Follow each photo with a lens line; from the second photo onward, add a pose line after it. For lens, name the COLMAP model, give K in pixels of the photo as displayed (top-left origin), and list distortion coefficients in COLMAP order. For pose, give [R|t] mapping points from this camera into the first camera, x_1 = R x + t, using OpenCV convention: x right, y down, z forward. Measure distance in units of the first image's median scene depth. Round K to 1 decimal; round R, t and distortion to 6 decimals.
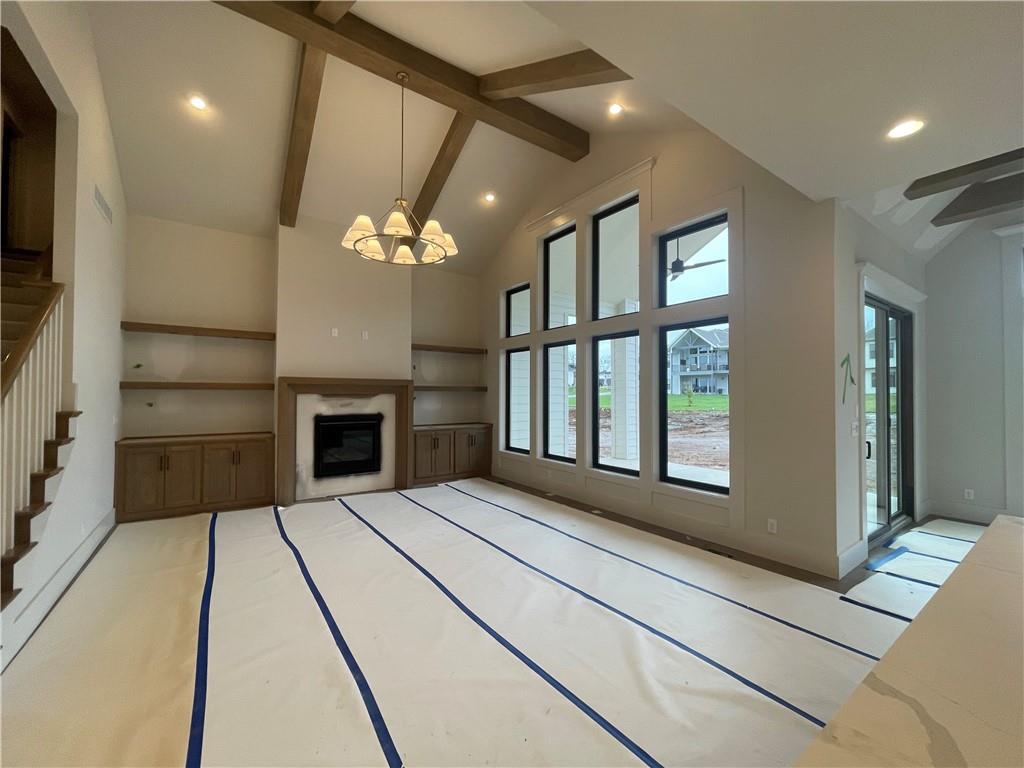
lens RADIAL K [[416.5, 0, 512.1], [0, 416.5, 387.3], [0, 0, 1]] dist [-0.001906, -0.000432]
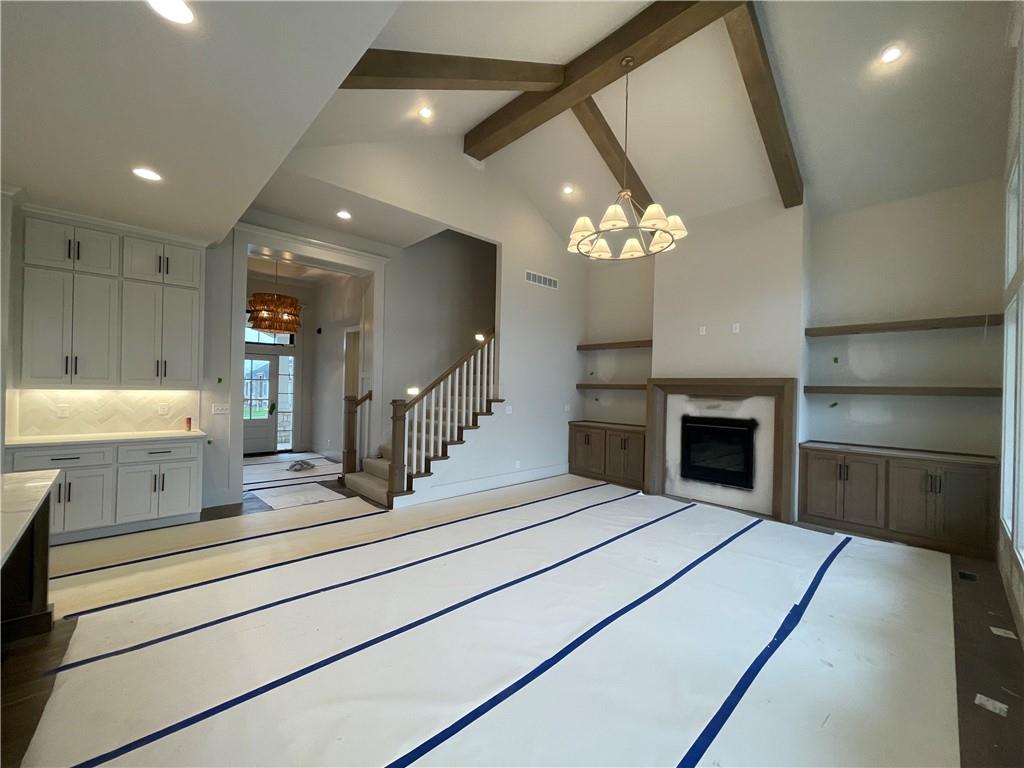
lens RADIAL K [[416.5, 0, 512.1], [0, 416.5, 387.3], [0, 0, 1]] dist [-0.001906, -0.000432]
pose [[0.141740, -0.000332, -0.989904, 0.482502], [-0.005518, 0.999984, -0.001125, 0.002248], [0.989889, 0.005622, 0.141736, 0.453146]]
